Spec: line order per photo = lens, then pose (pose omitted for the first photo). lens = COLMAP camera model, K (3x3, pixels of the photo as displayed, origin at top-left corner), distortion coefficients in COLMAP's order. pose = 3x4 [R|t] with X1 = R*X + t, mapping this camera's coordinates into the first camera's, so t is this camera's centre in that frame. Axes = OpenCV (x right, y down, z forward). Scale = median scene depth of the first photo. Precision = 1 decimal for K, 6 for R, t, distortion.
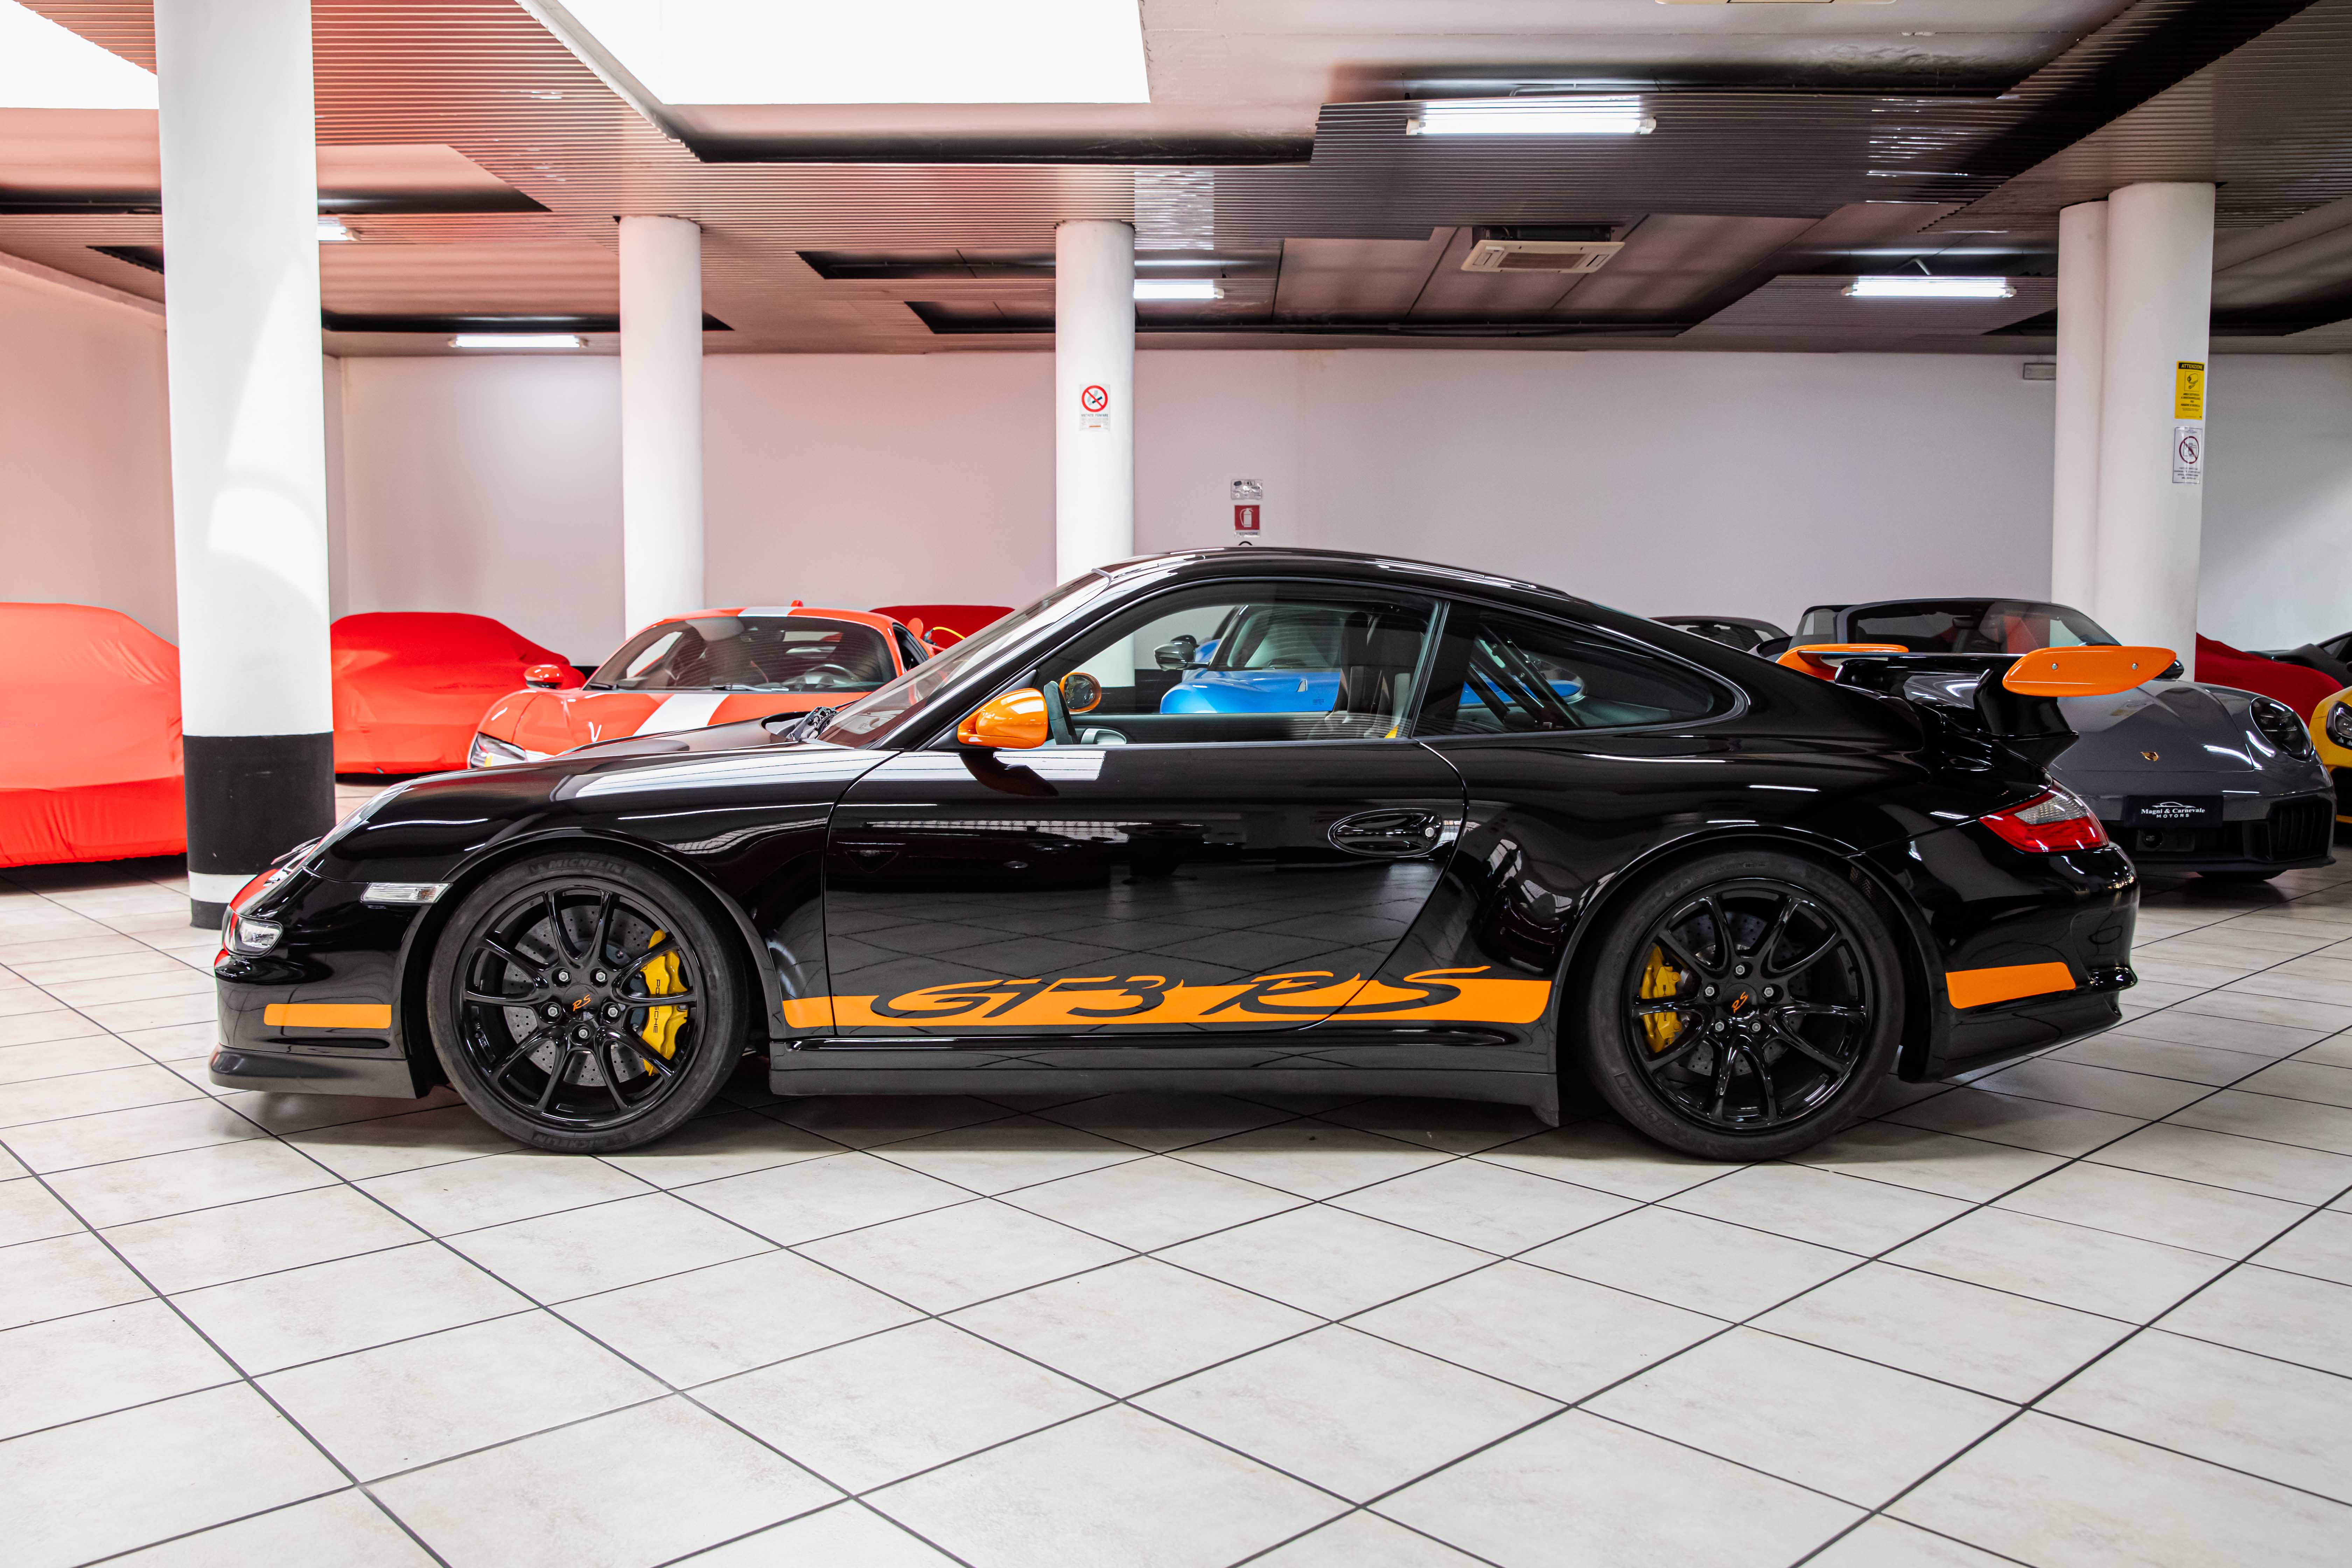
lens RADIAL K [[1892.5, 0, 1176.0], [0, 1892.5, 784.0], [0, 0, 1]] dist [-0.029262, 0.003894]
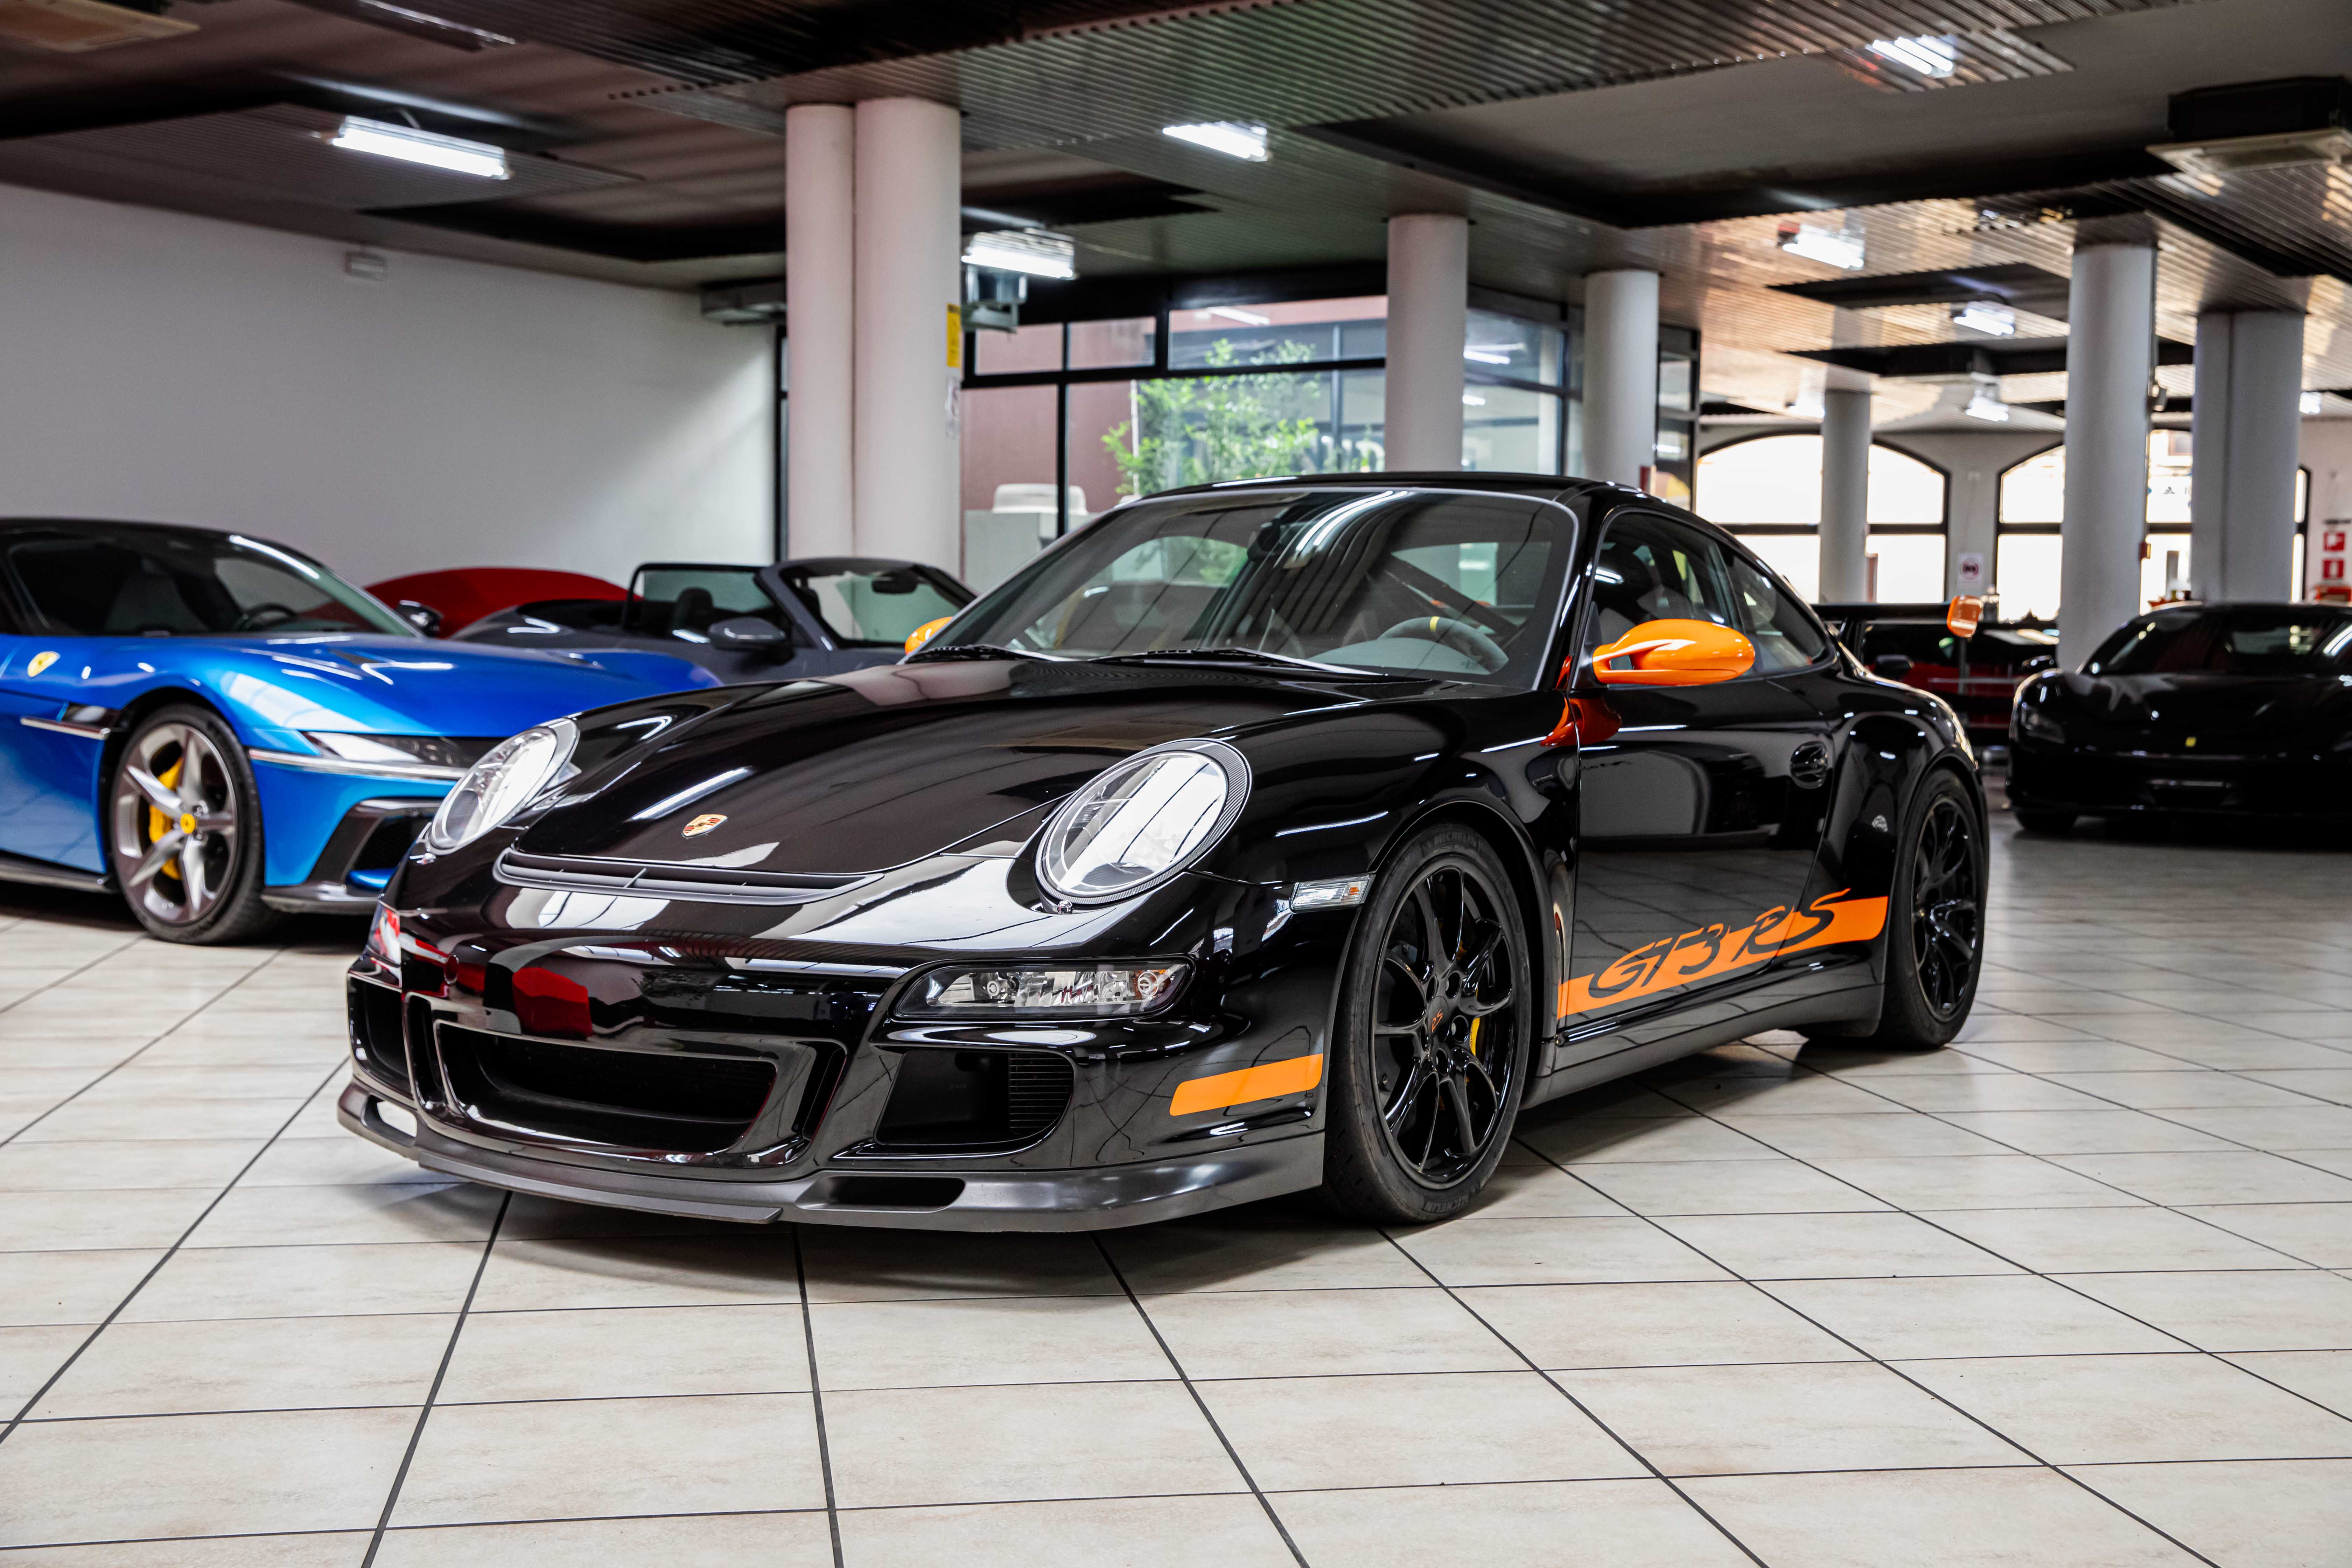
lens RADIAL K [[2722.7, 0, 1176.0], [0, 2722.7, 784.0], [0, 0, 1]] dist [-0.009554, 0.001842]
pose [[0.529210, -0.033973, 0.847811, -1.311465], [0.047446, 0.998820, 0.010408, 0.003162], [-0.847163, 0.034717, 0.530197, 0.498761]]
